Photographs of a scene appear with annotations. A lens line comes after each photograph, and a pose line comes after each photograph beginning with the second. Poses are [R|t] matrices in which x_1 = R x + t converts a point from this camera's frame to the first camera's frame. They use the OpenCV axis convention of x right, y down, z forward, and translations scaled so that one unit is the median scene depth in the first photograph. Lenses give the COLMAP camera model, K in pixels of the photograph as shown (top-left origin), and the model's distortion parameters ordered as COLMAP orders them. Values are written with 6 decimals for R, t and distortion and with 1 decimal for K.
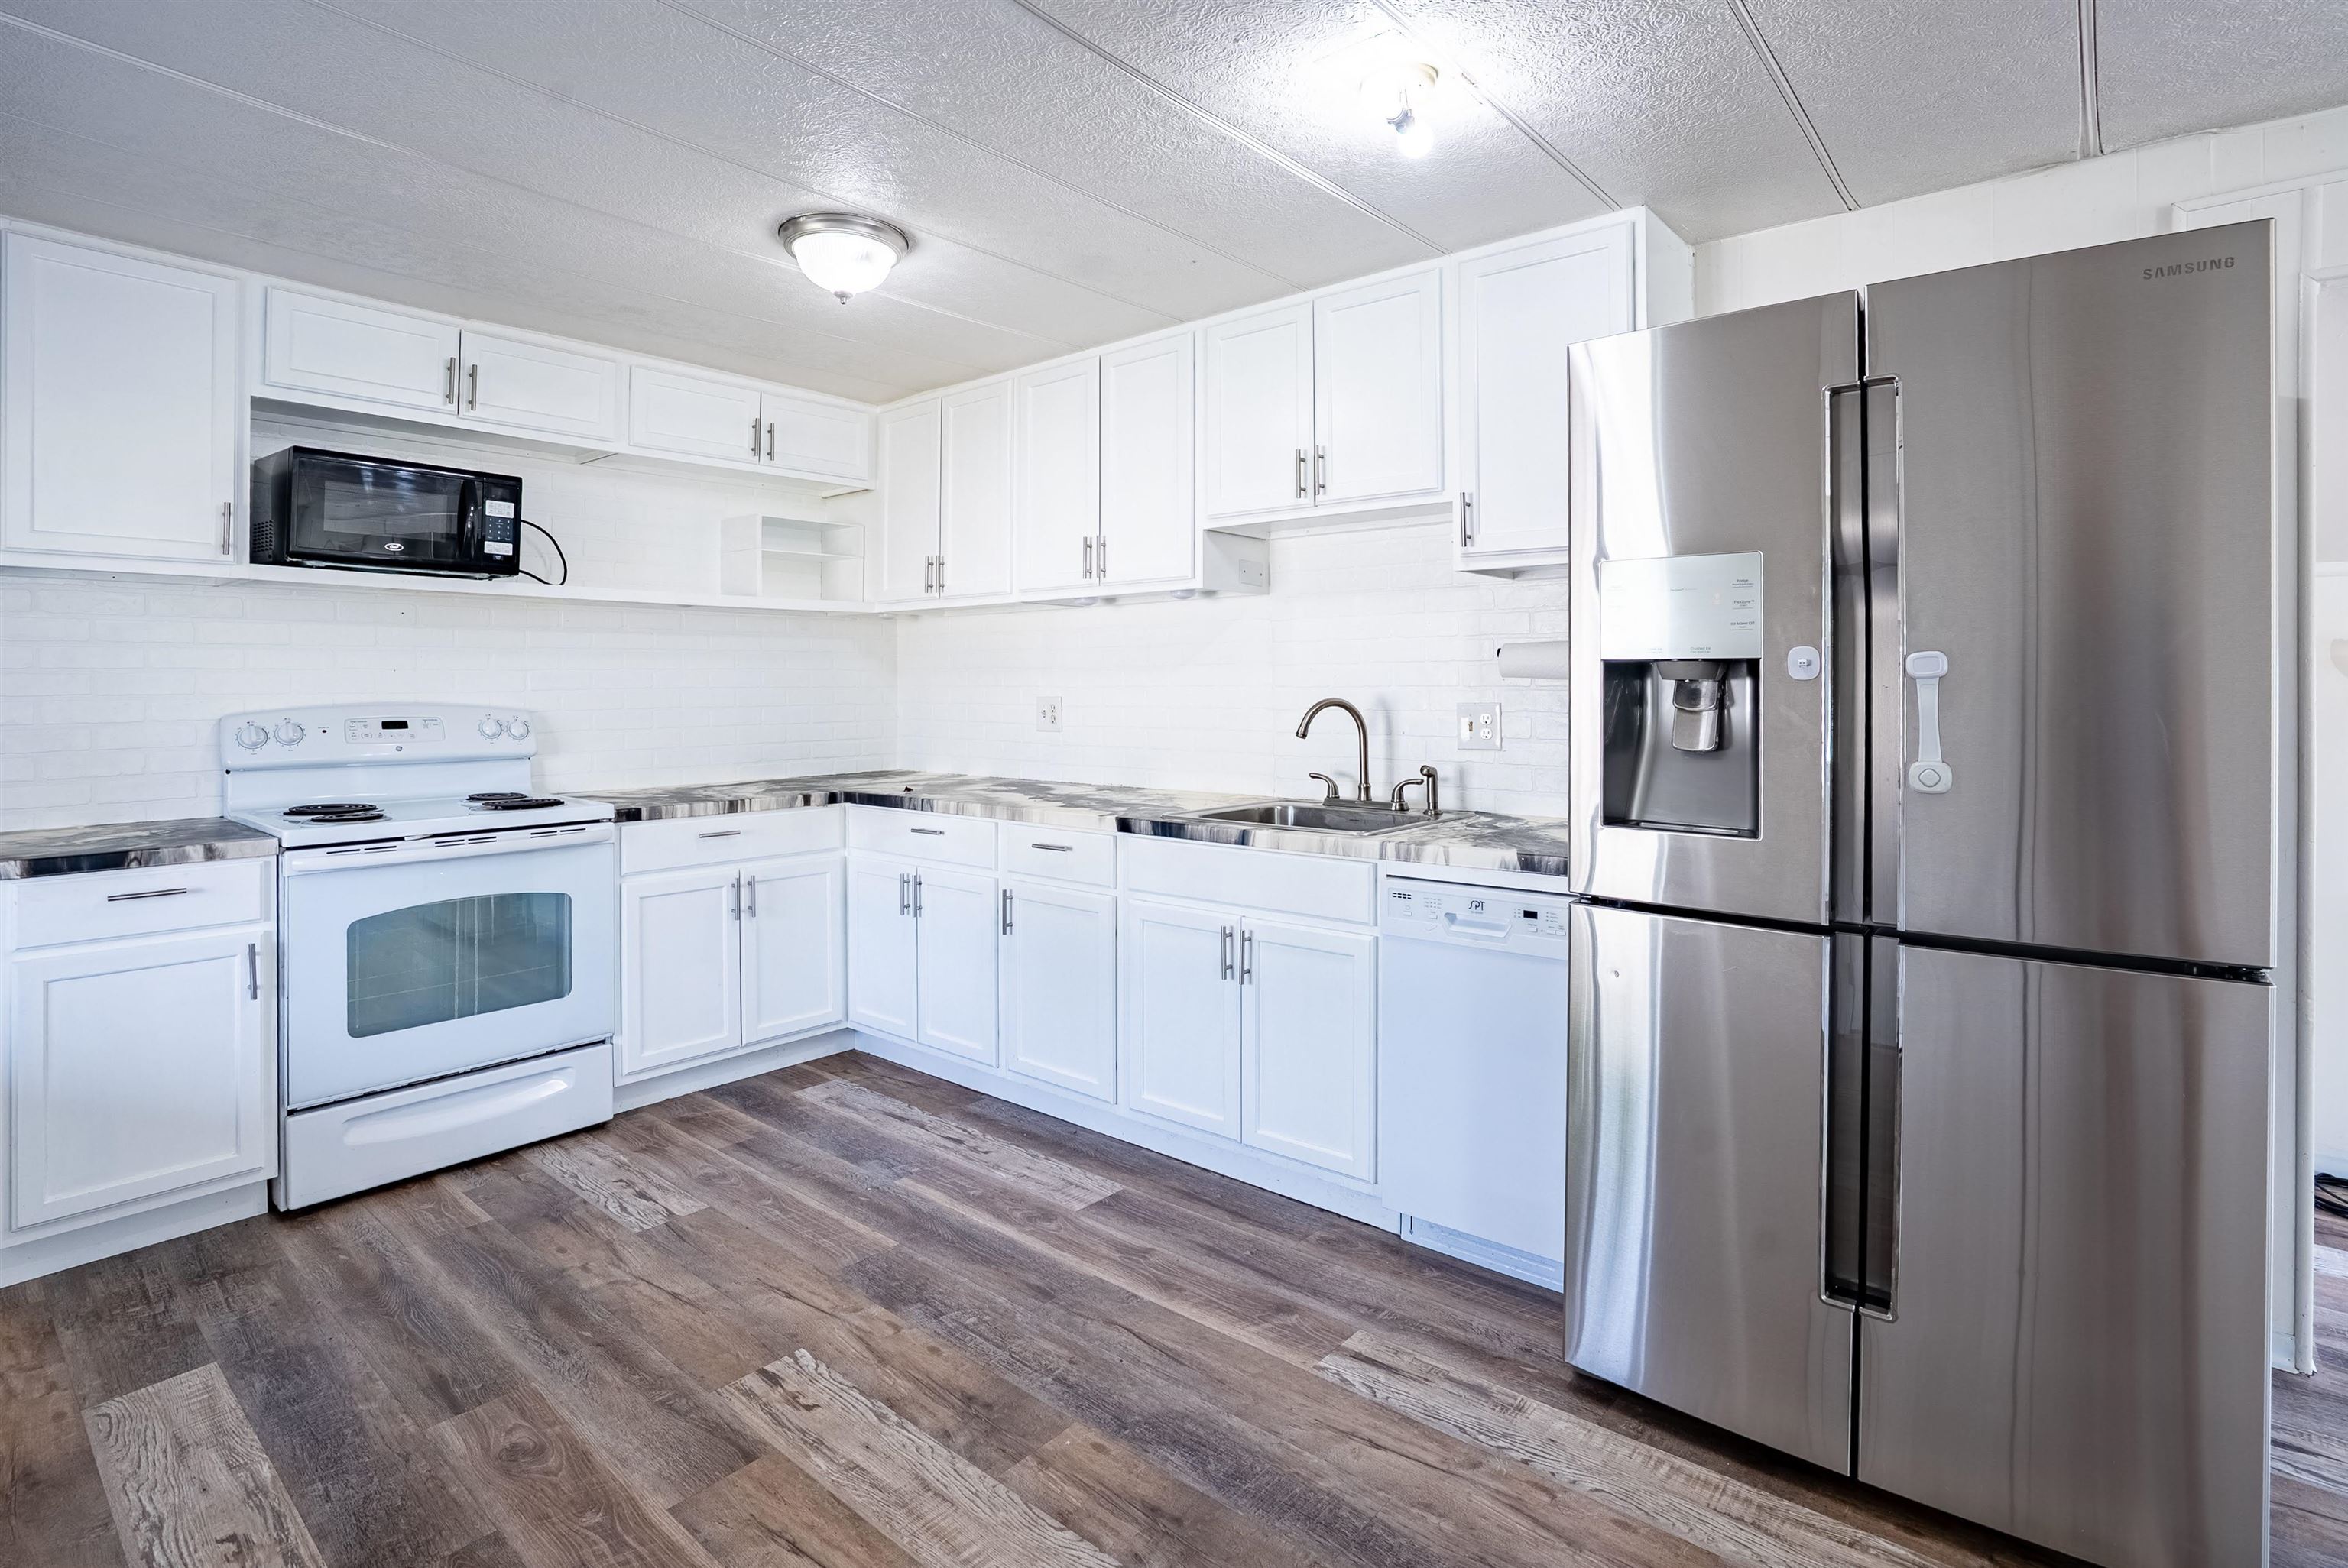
lens RADIAL K [[1146.7, 0, 1166.1], [0, 1146.7, 669.9], [0, 0, 1]] dist [-0.041899, 0.020176]
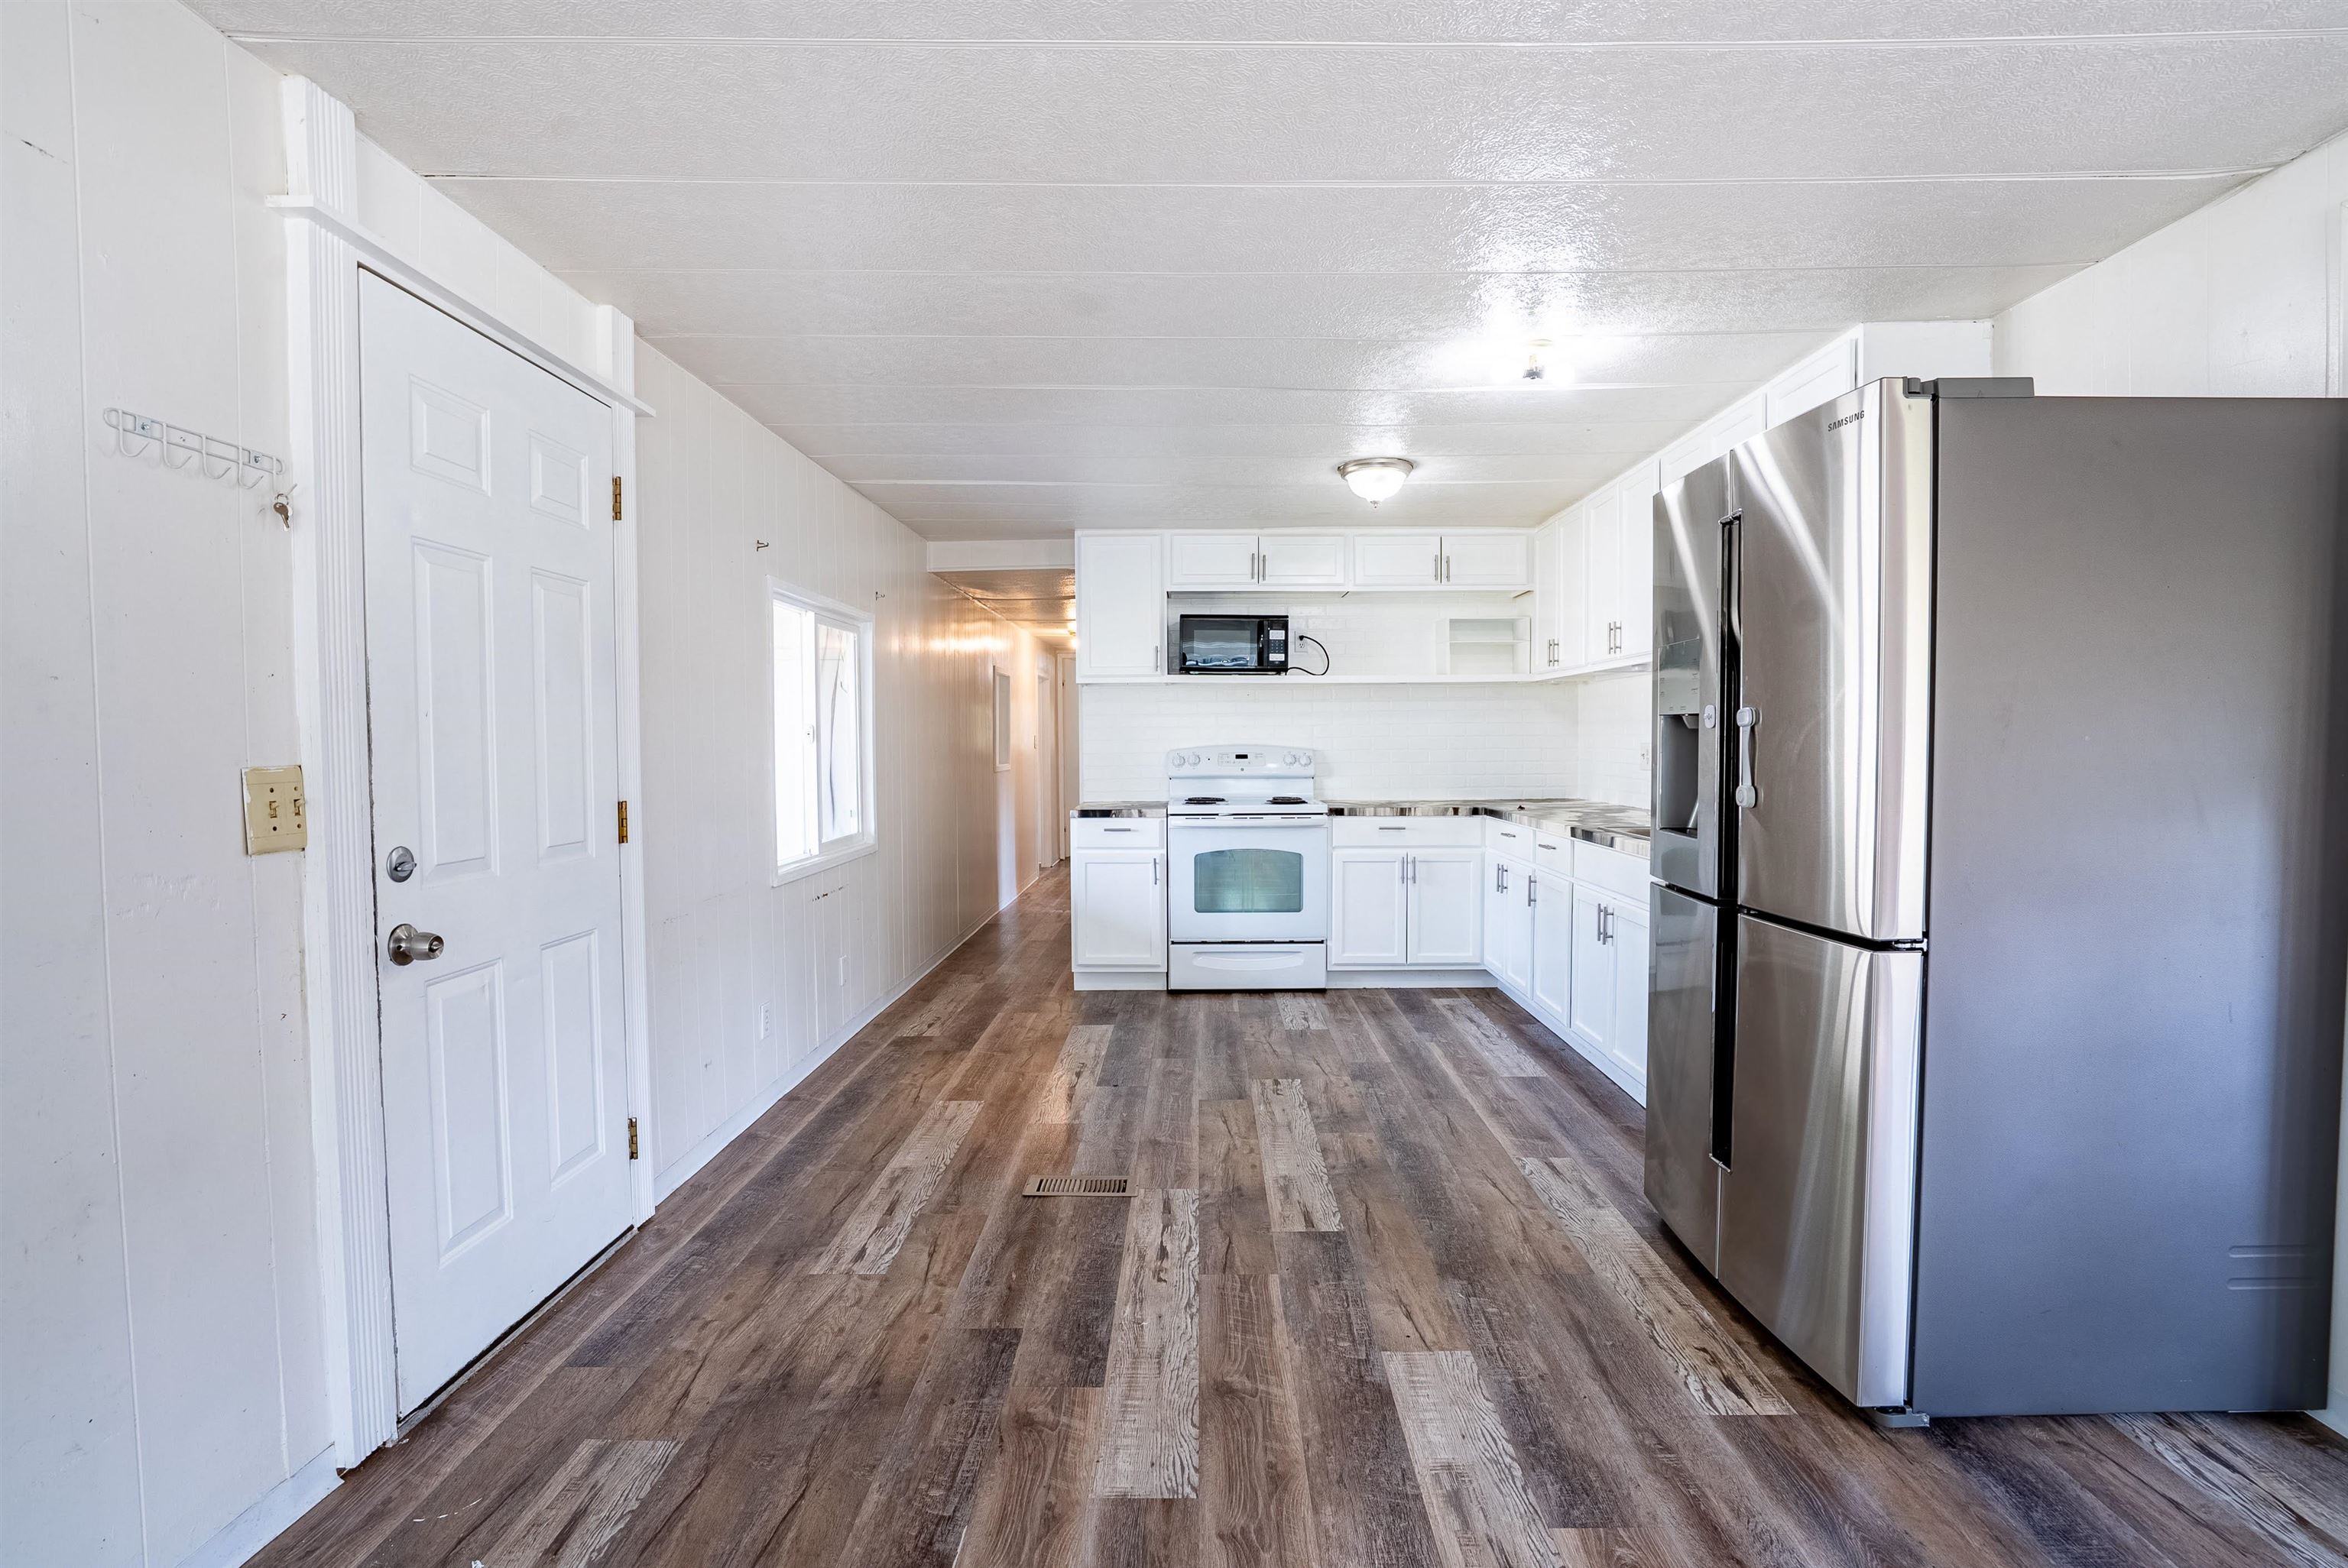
lens RADIAL K [[1108.0, 0, 1174.0], [0, 1108.0, 784.0], [0, 0, 1]] dist [-0.039497, 0.000367]
pose [[0.629884, 0.032038, -0.776028, 0.735014], [0.013804, 0.998529, 0.052428, -0.003163], [0.776566, -0.043736, 0.628516, -0.245108]]
